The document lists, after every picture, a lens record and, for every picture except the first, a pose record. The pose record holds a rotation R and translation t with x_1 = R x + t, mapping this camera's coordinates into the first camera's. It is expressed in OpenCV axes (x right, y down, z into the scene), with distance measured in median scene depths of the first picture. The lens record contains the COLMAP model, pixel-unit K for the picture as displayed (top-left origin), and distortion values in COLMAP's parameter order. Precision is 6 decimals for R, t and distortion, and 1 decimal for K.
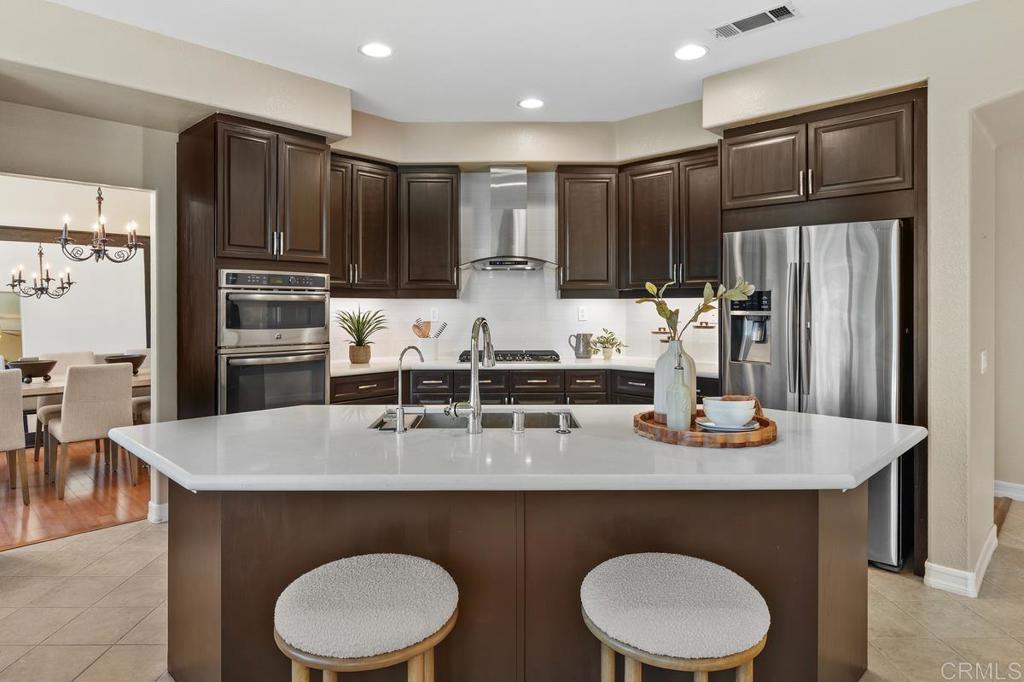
lens RADIAL K [[592.3, 0, 510.2], [0, 592.3, 307.3], [0, 0, 1]] dist [-0.002154, 0.001472]
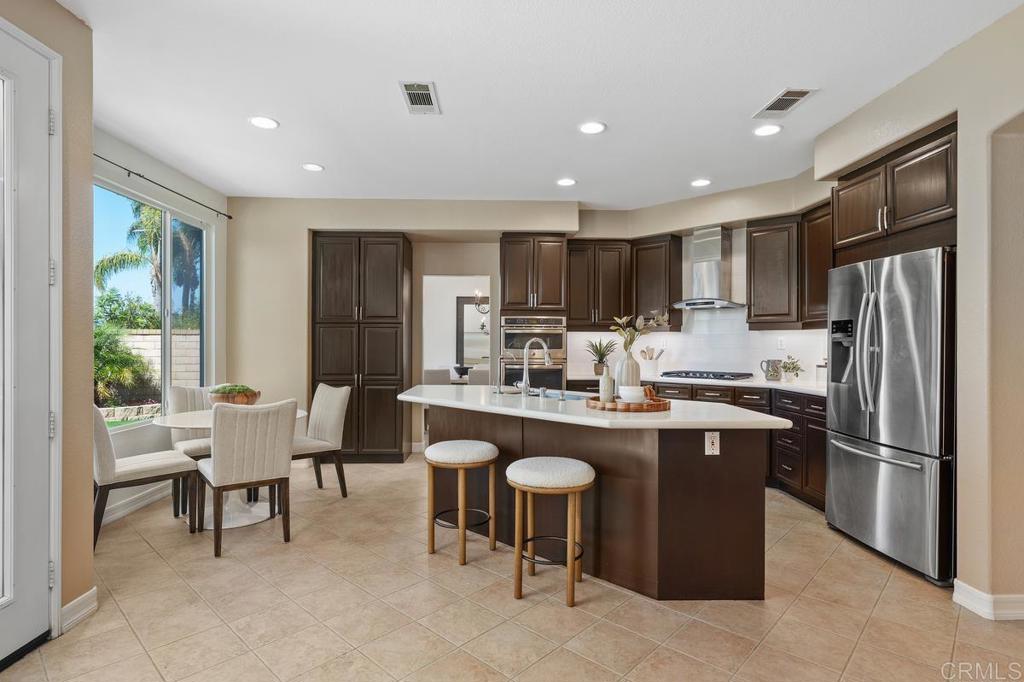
lens RADIAL K [[527.1, 0, 511.9], [0, 527.1, 343.2], [0, 0, 1]] dist [0.002498, 0.000652]
pose [[0.719140, 0.001754, -0.694863, 0.550852], [-0.004411, 0.999988, -0.002040, 0.018467], [0.694851, 0.004532, 0.719140, -0.138211]]
